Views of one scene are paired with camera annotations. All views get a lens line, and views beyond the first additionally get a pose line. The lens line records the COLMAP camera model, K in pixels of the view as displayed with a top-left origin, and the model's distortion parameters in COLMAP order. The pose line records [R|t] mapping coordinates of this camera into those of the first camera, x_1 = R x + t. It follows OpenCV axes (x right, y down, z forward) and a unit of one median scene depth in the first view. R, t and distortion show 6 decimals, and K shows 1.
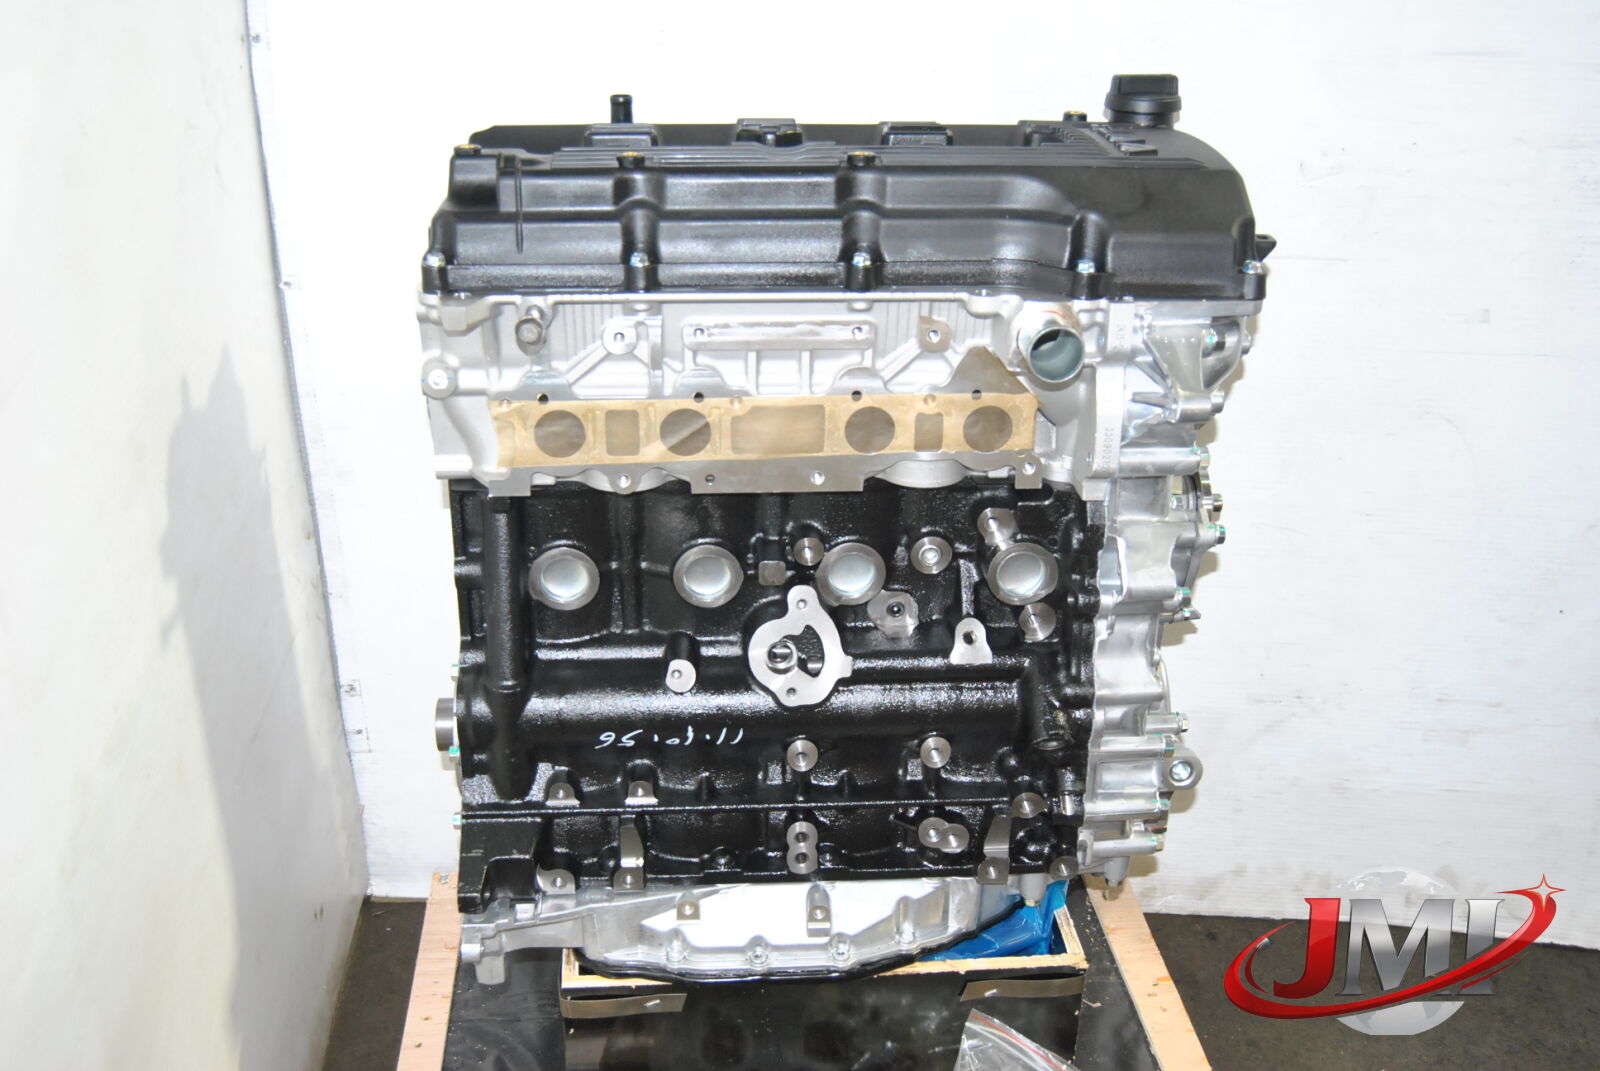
lens RADIAL K [[1629.6, 0, 800.0], [0, 1629.6, 535.5], [0, 0, 1]] dist [-0.002552, -0.029936]
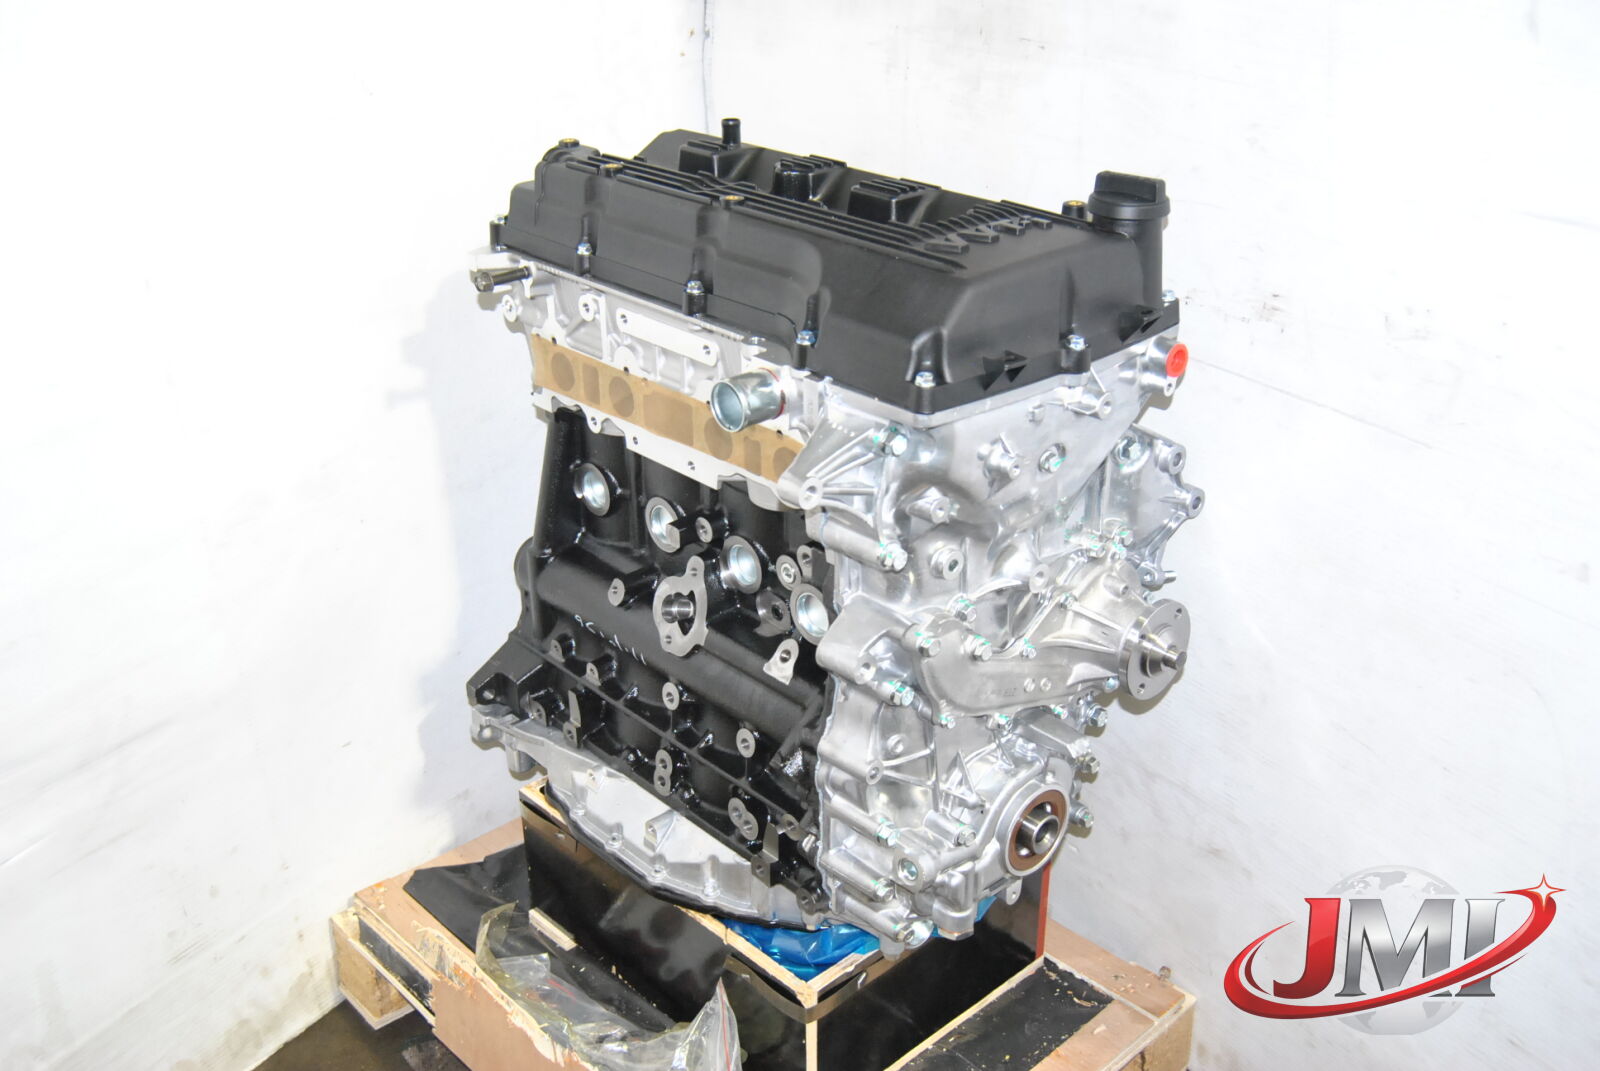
lens RADIAL K [[1629.6, 0, 800.0], [0, 1629.6, 535.5], [0, 0, 1]] dist [-0.002552, -0.029936]
pose [[0.609949, 0.323059, -0.723599, 0.857150], [-0.303208, 0.938785, 0.163546, -0.190285], [0.732139, 0.119647, 0.670565, 0.269196]]
